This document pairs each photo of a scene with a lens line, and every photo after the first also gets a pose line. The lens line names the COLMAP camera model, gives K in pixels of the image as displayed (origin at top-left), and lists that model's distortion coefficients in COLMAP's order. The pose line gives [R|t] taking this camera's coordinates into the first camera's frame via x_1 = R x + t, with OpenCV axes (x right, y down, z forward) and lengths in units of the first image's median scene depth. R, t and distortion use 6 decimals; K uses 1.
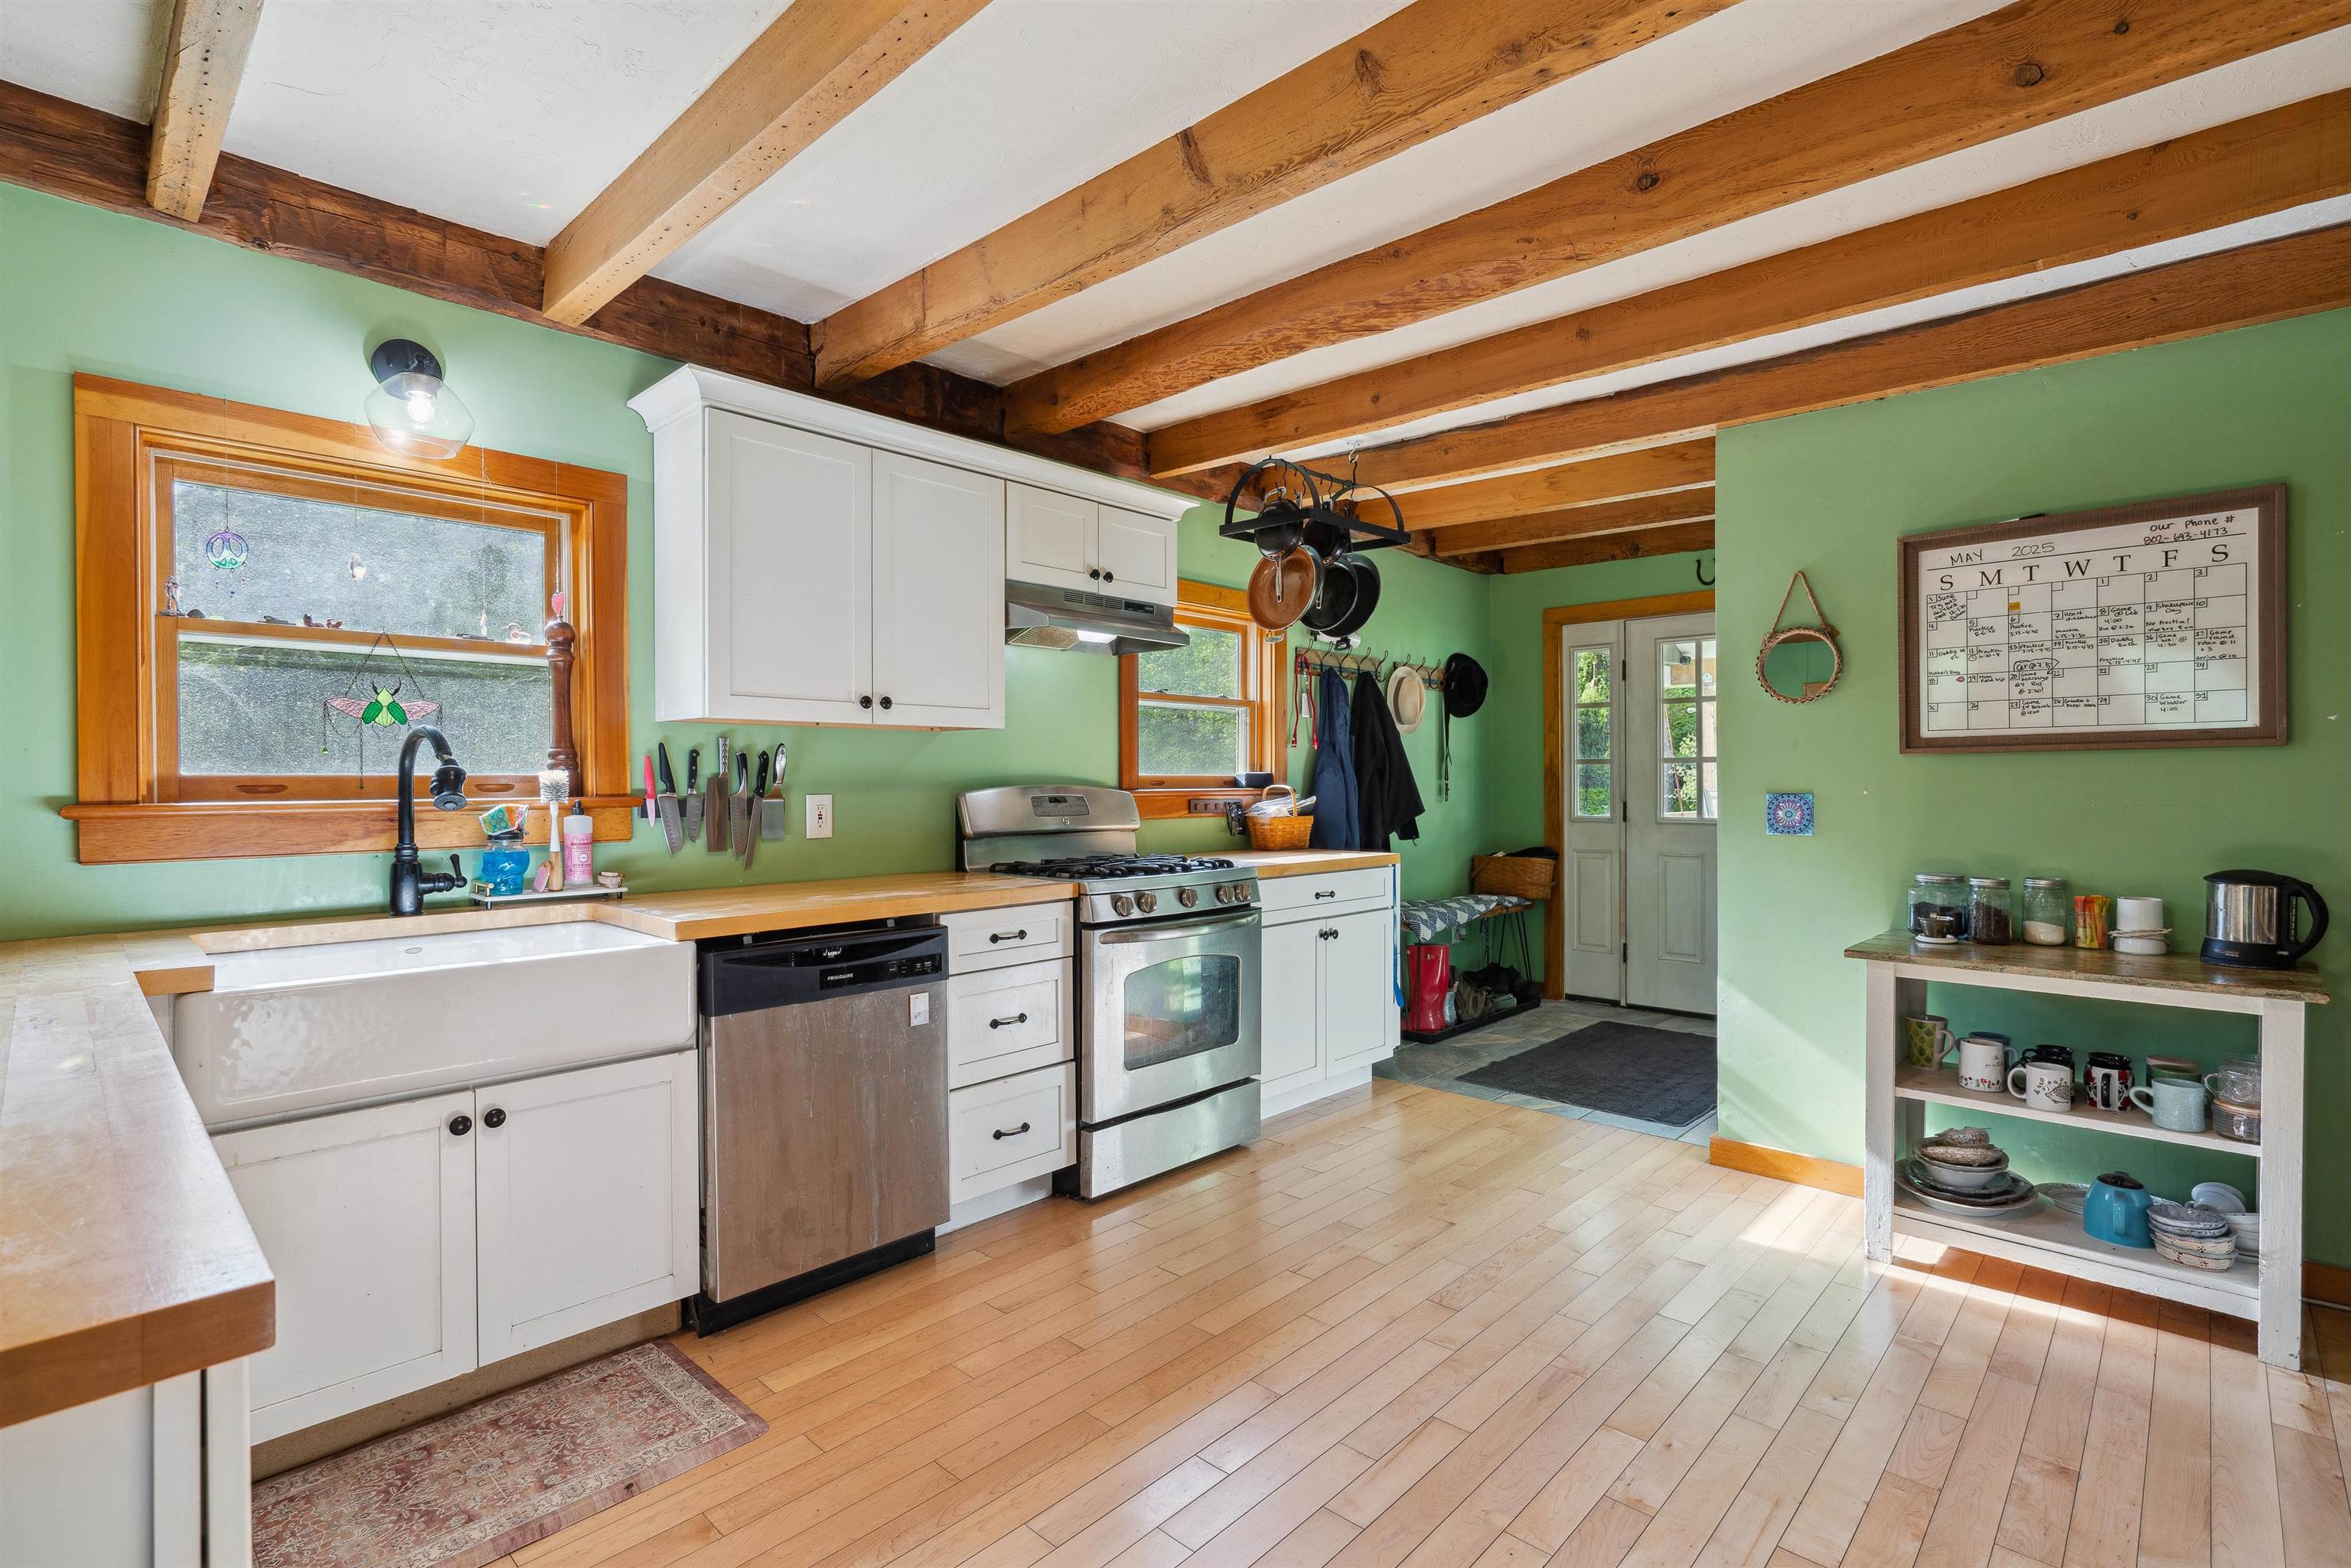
lens RADIAL K [[1103.0, 0, 1182.6], [0, 1103.0, 792.7], [0, 0, 1]] dist [-0.000243, 0.001327]
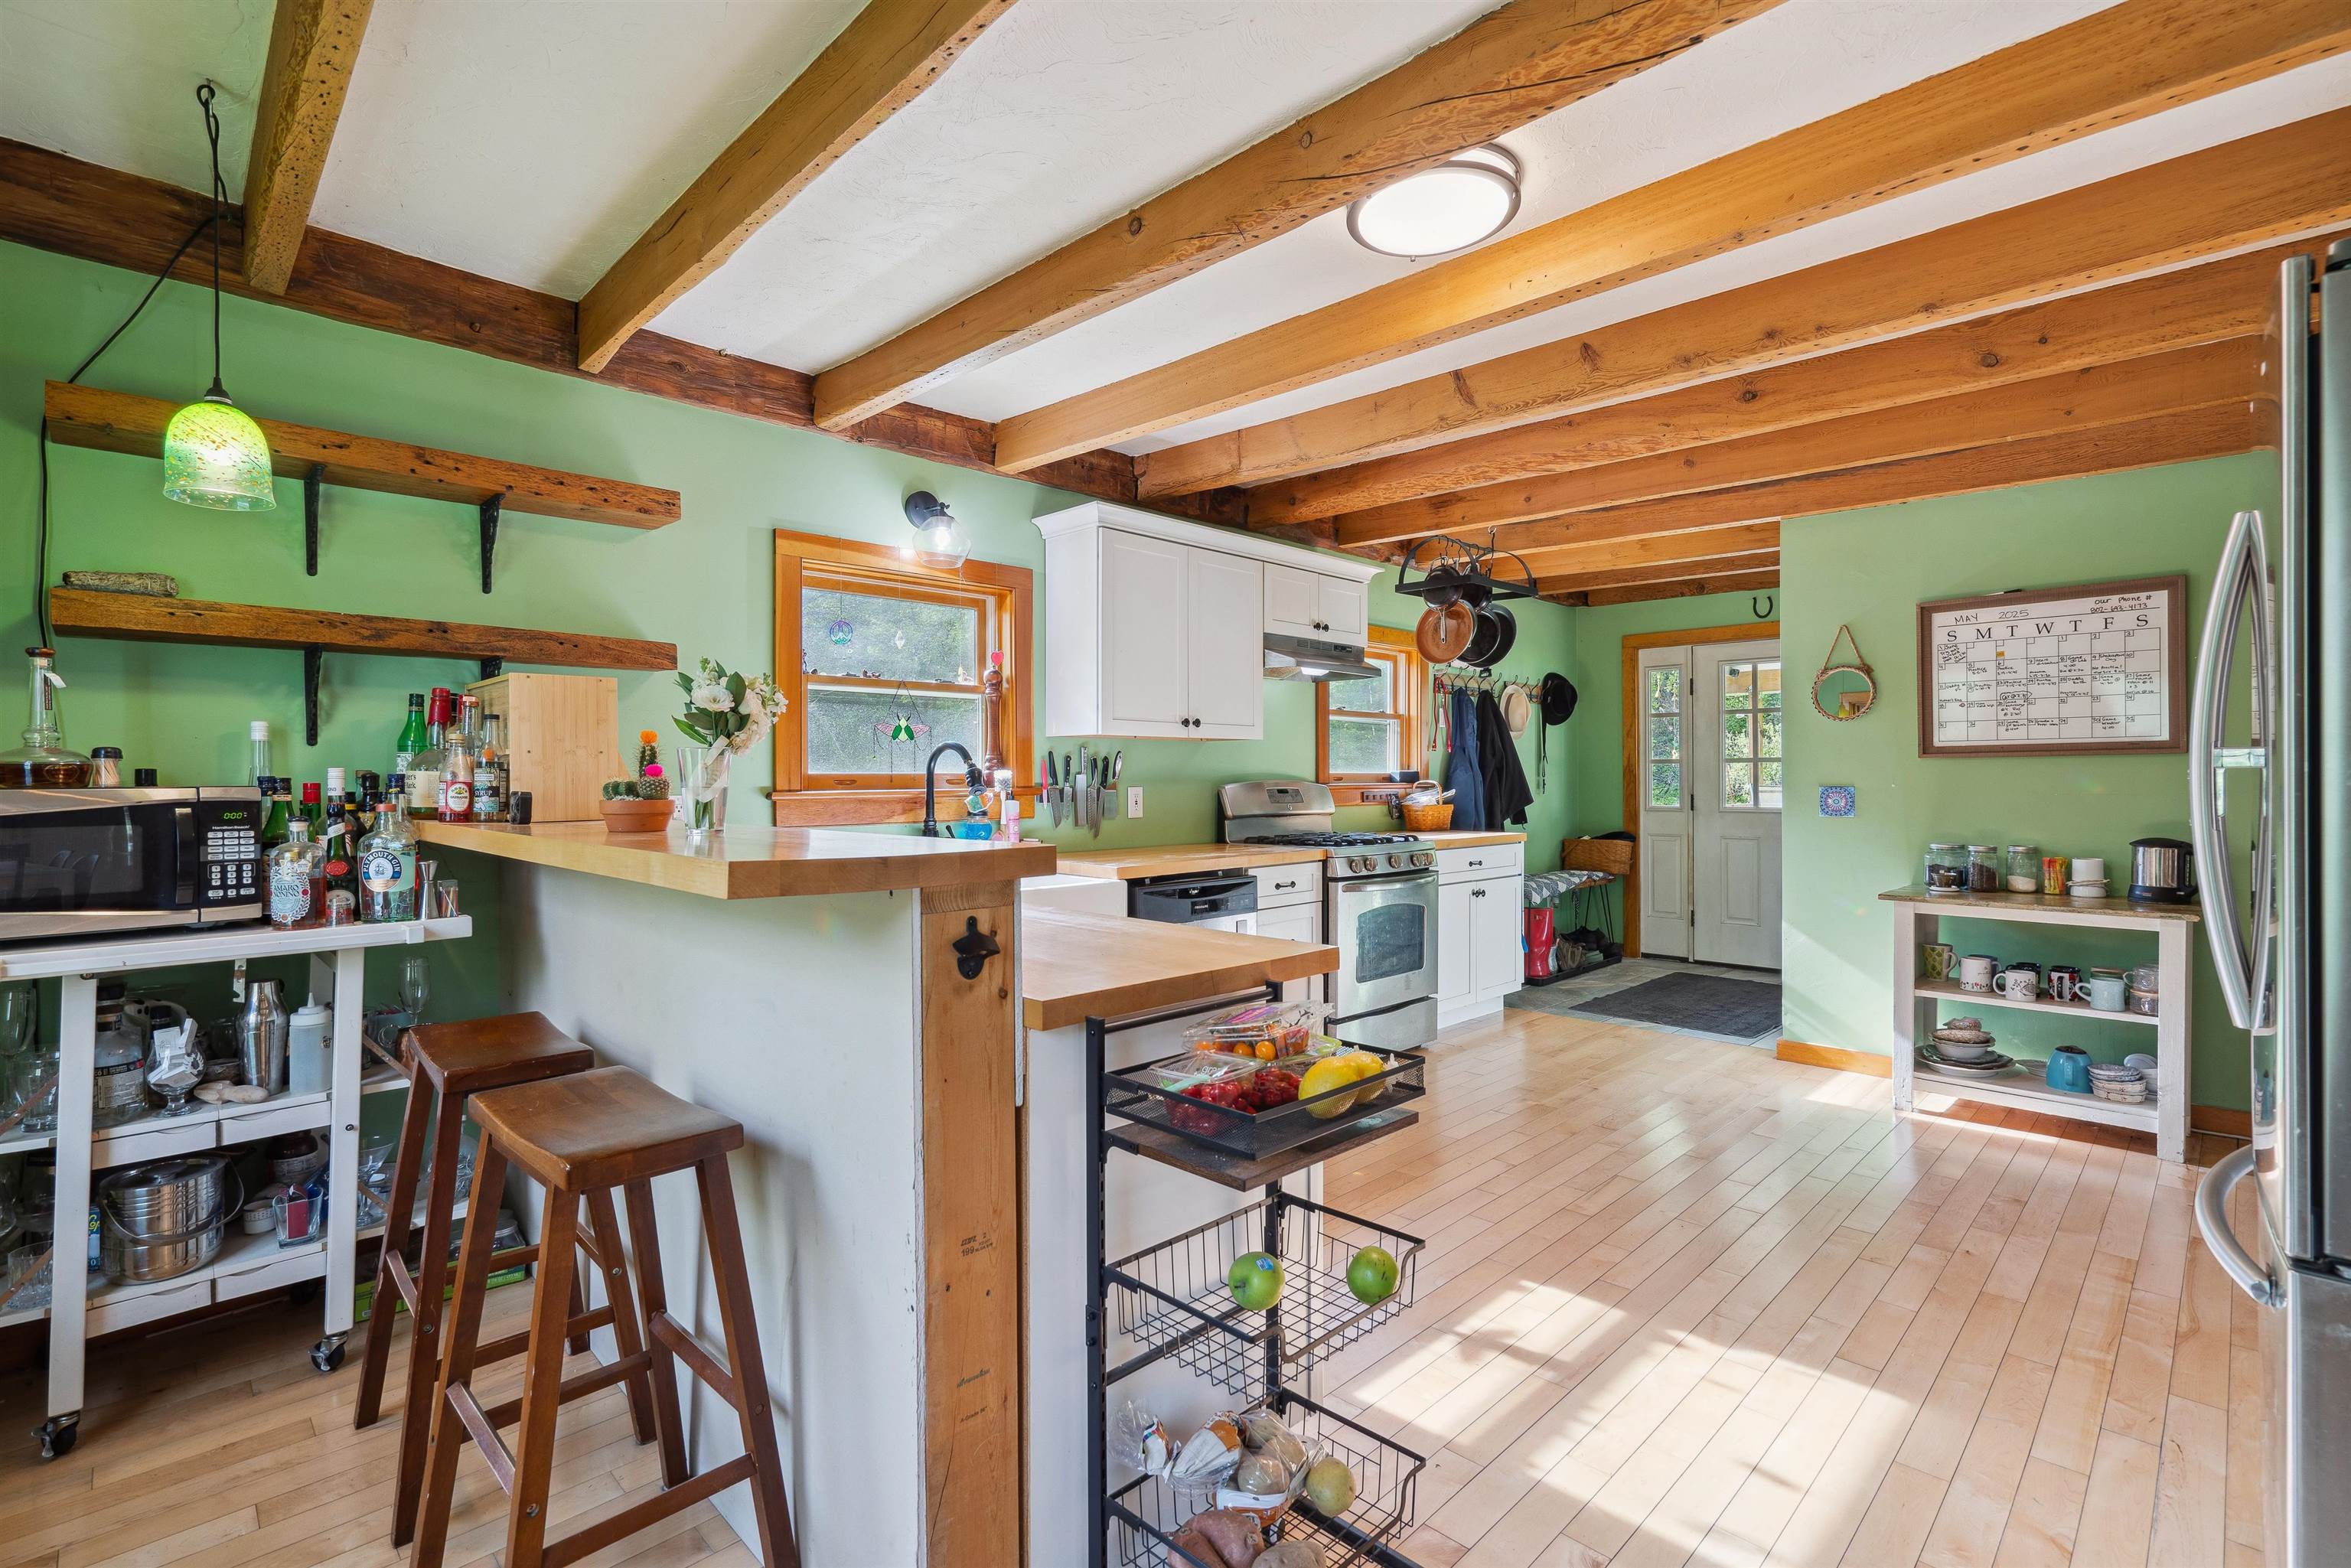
lens RADIAL K [[1079.6, 0, 1175.5], [0, 1079.6, 784.0], [0, 0, 1]] dist [0.002505, 0.000193]
pose [[0.999435, 0.000390, -0.033615, -0.251627], [-0.000532, 0.999991, -0.004234, 0.004172], [0.033613, 0.004250, 0.999426, -0.412154]]
